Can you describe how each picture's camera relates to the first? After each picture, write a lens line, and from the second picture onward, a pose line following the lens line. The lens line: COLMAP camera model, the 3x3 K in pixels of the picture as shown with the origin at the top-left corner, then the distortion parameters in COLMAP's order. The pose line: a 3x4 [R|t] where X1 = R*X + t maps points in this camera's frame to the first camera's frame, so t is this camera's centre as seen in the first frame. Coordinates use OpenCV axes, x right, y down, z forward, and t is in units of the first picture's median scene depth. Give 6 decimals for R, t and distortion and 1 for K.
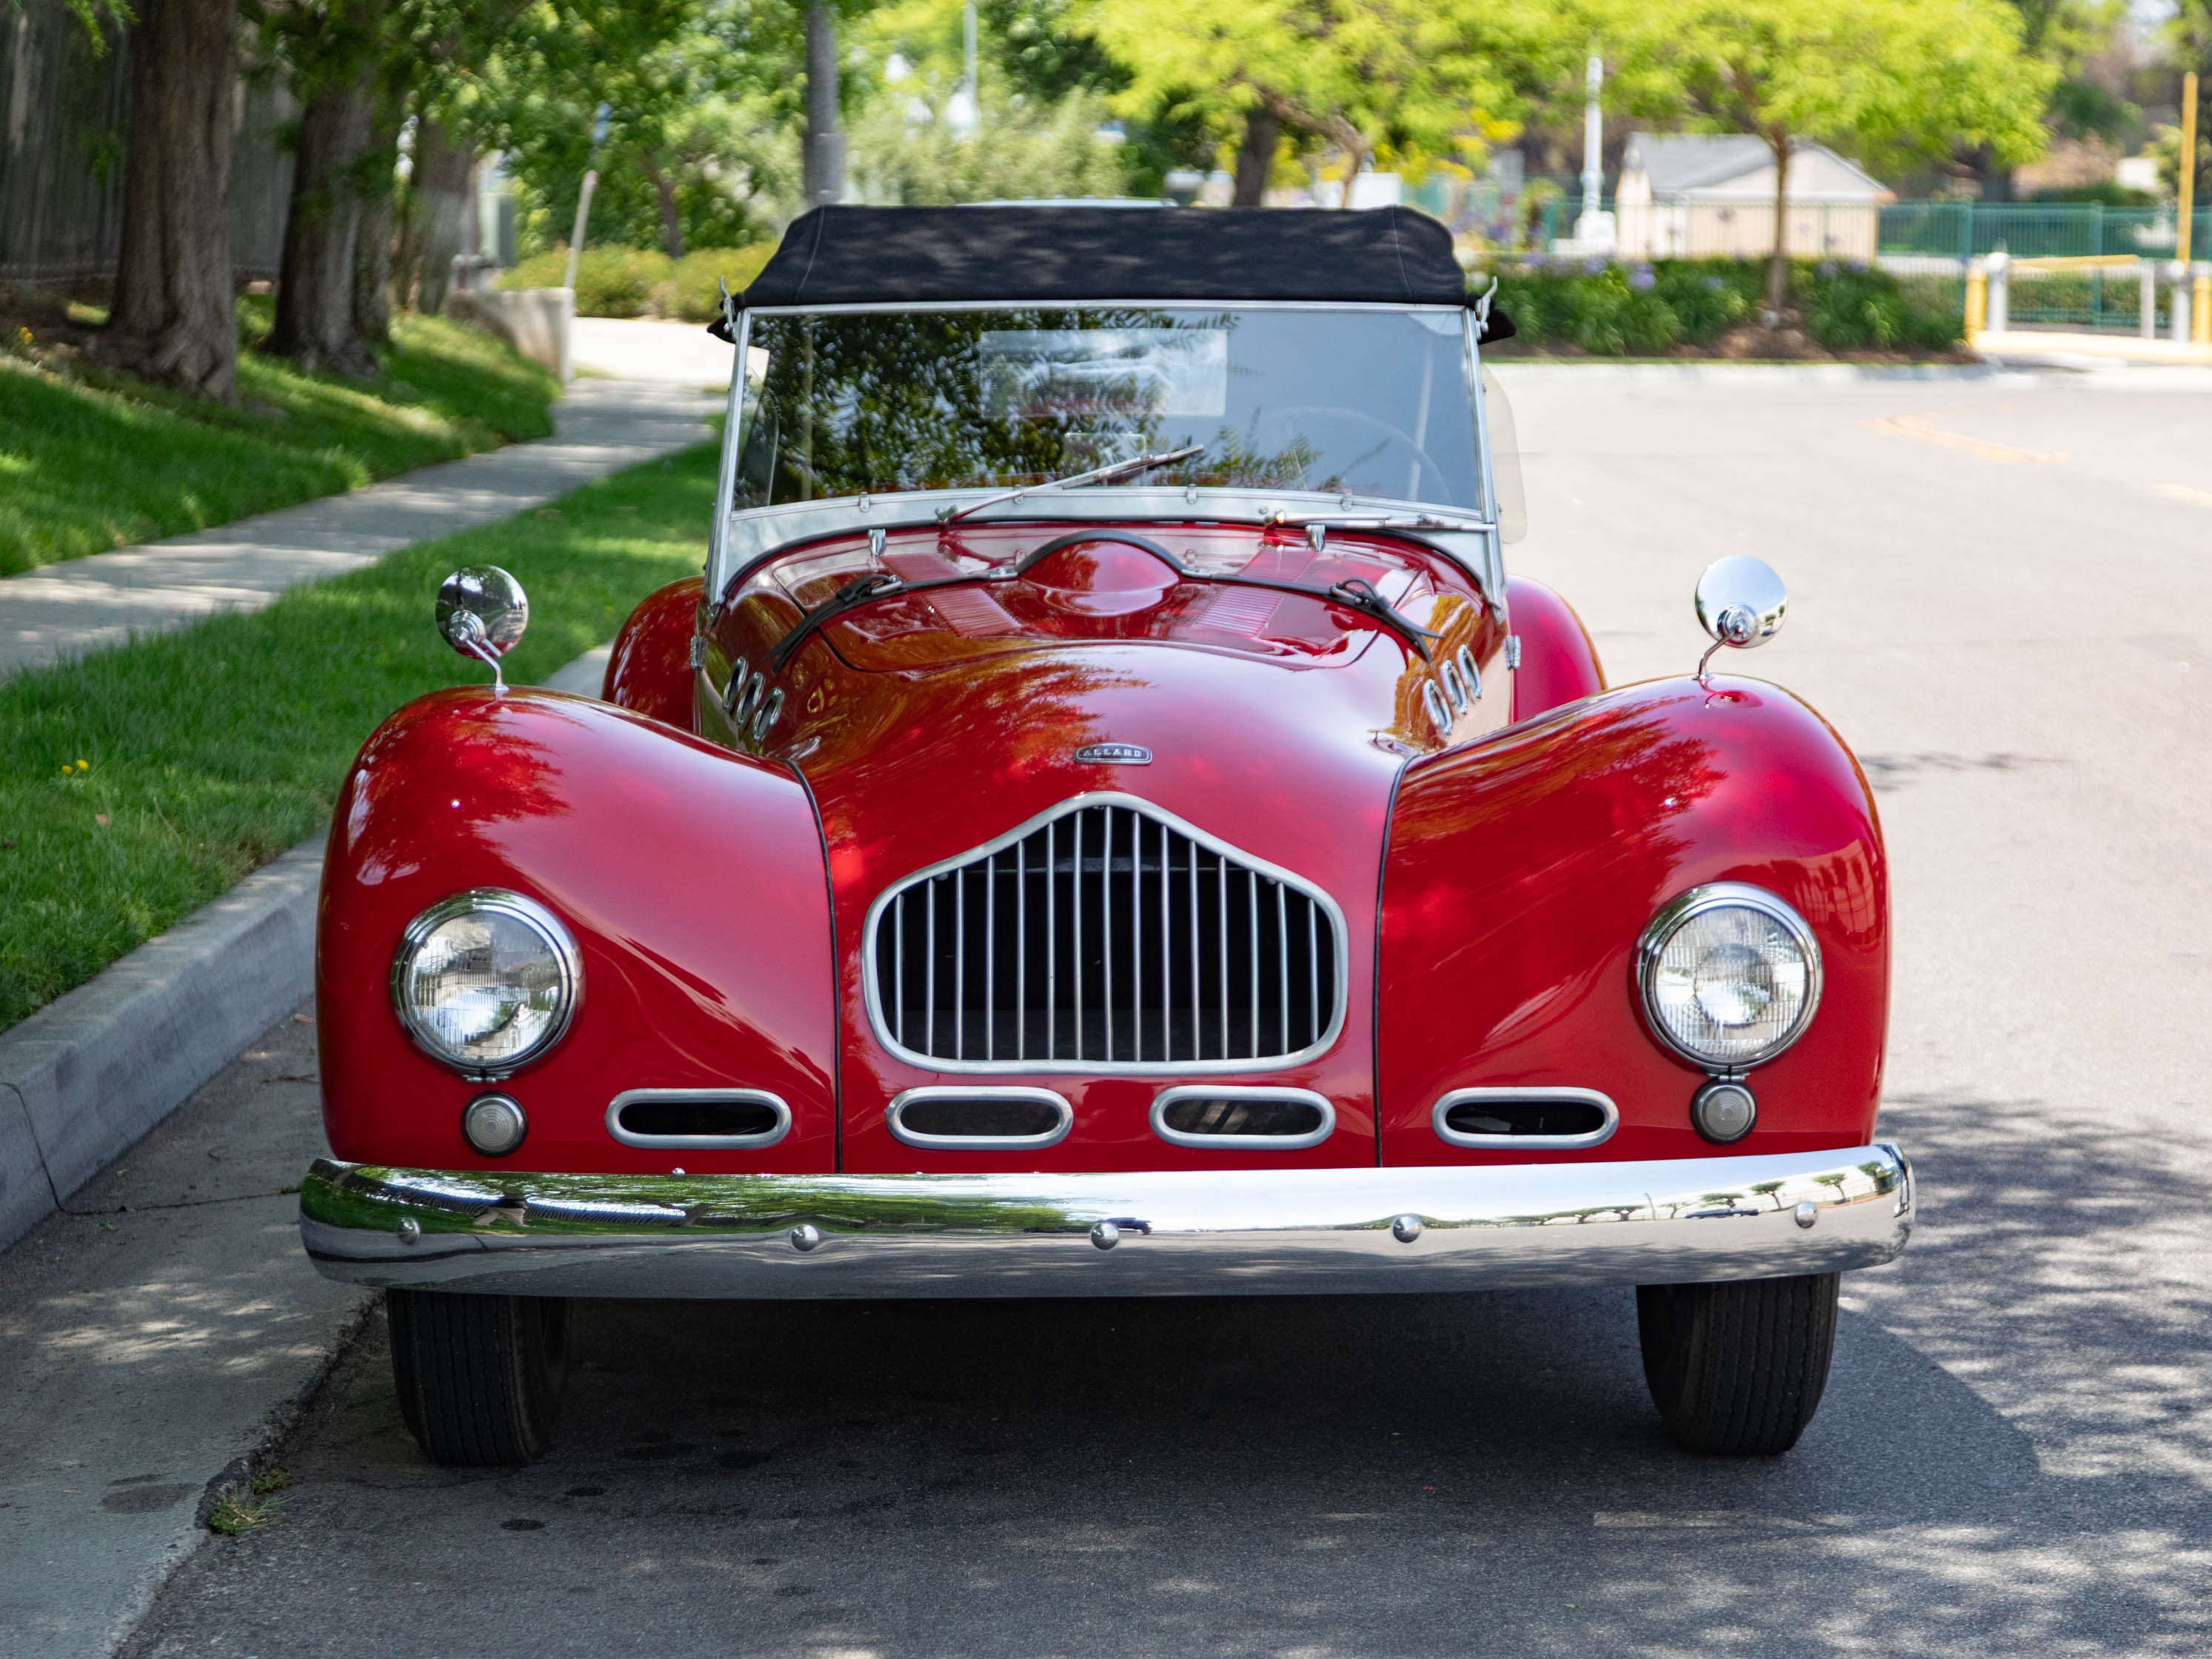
lens RADIAL K [[5797.3, 0, 1106.0], [0, 5797.3, 829.5], [0, 0, 1]] dist [-0.005608, 0.075570]
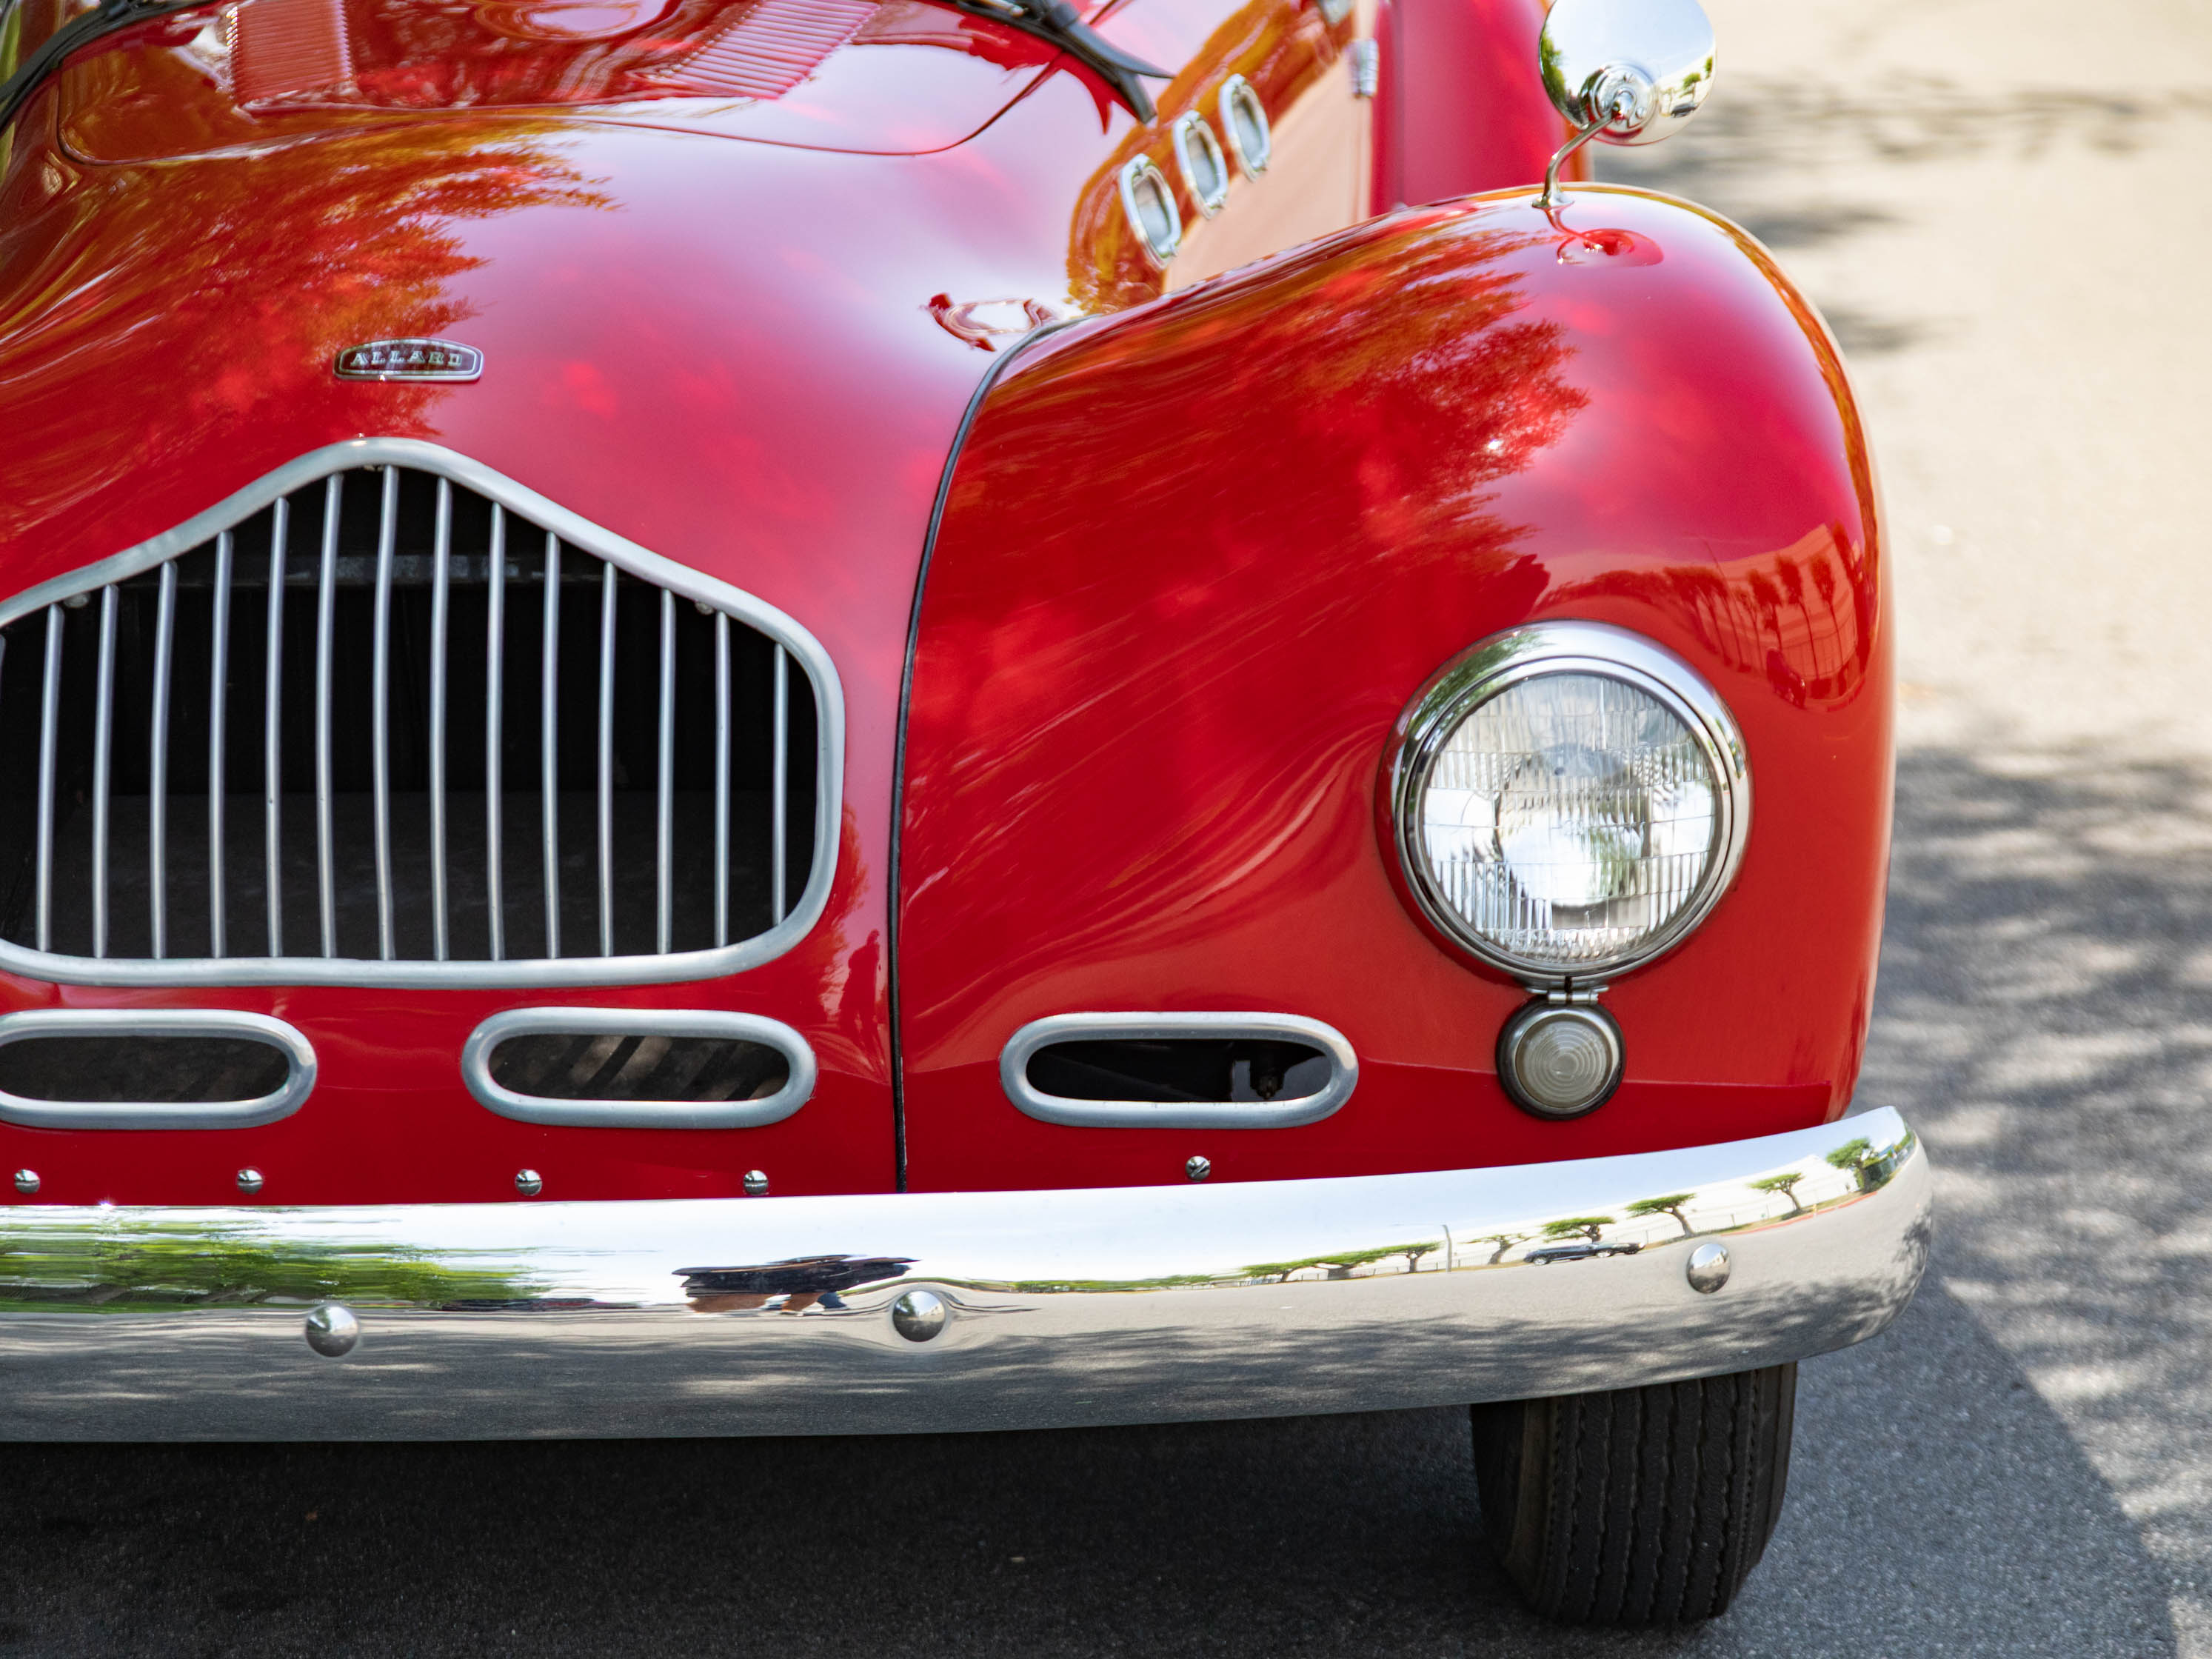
lens RADIAL K [[6966.2, 0, 1120.1], [0, 6966.2, 869.9], [0, 0, 1]] dist [-0.035592, 0.560482]
pose [[0.999750, 0.000686, -0.022363, 0.077560], [0.001825, 0.993700, 0.112060, -0.036793], [0.022299, -0.112073, 0.993450, 0.362502]]
